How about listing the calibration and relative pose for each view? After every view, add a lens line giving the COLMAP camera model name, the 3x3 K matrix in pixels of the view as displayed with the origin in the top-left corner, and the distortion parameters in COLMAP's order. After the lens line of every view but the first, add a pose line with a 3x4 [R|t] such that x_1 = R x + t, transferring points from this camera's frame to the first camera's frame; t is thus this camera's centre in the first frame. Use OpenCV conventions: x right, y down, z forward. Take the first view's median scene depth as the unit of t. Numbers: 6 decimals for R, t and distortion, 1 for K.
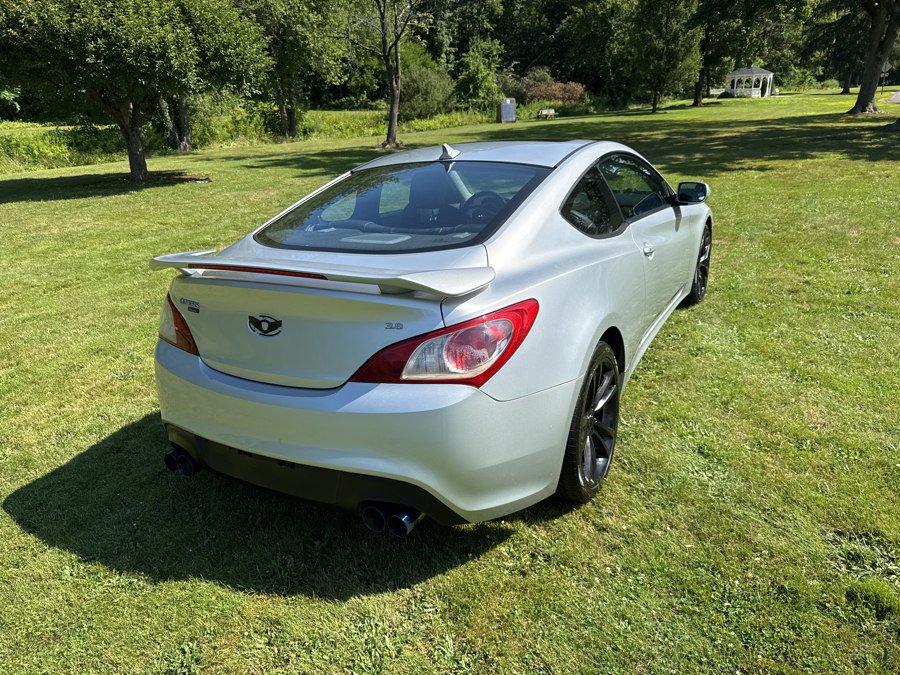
lens RADIAL K [[636.8, 0, 442.4], [0, 636.8, 338.8], [0, 0, 1]] dist [0.017071, -0.026305]
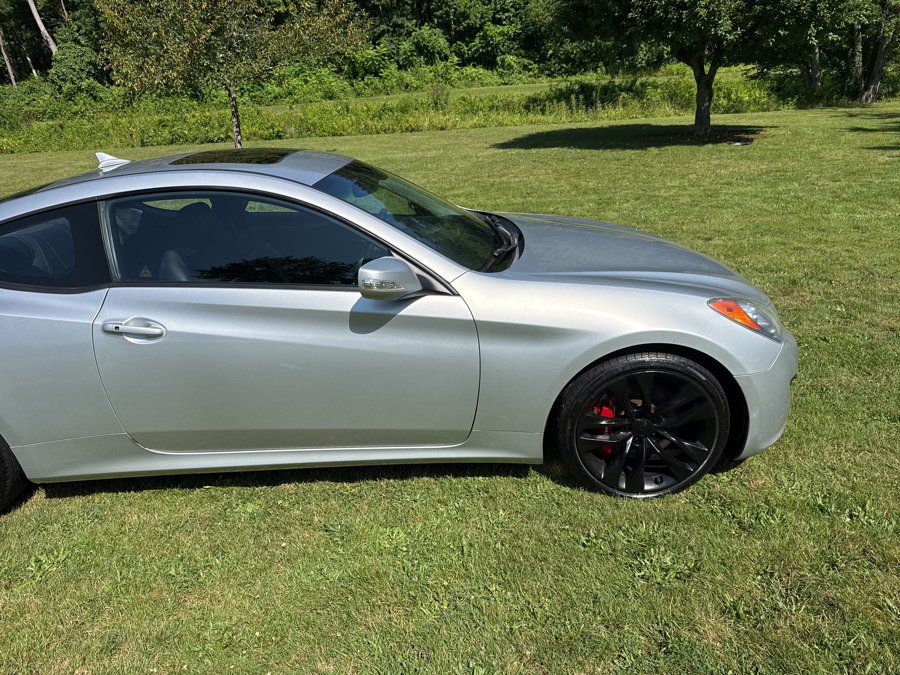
lens RADIAL K [[636.8, 0, 453.9], [0, 636.8, 339.2], [0, 0, 1]] dist [0.017071, -0.026305]
pose [[0.501455, 0.338920, -0.796038, 0.987869], [-0.270627, 0.935354, 0.227757, -0.356370], [0.821769, 0.101220, 0.560759, 0.821445]]
